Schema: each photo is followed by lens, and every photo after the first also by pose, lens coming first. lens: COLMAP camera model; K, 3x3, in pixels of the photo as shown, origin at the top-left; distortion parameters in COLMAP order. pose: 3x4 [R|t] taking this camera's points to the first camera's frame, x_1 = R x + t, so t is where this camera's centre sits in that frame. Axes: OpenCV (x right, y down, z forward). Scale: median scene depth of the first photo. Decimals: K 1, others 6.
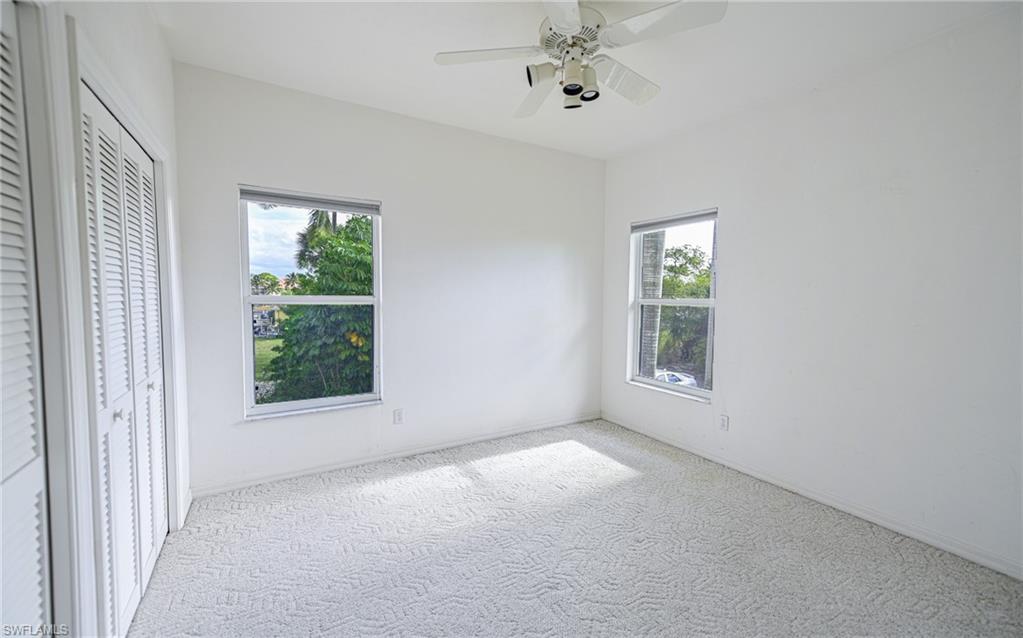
lens RADIAL K [[414.0, 0, 515.5], [0, 414.0, 317.0], [0, 0, 1]] dist [0.016910, 0.000056]
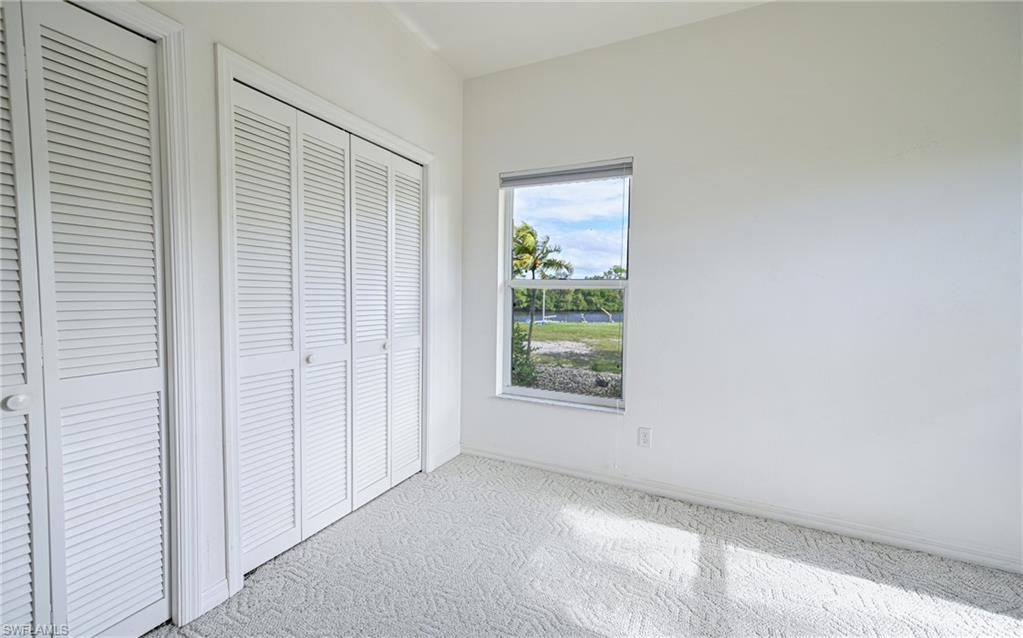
lens RADIAL K [[414.0, 0, 515.5], [0, 414.0, 317.0], [0, 0, 1]] dist [0.016910, 0.000056]
pose [[0.553108, 0.043163, -0.831991, 0.219701], [-0.058581, 0.998200, 0.012841, 0.026717], [0.831048, 0.041636, 0.554641, 0.396661]]
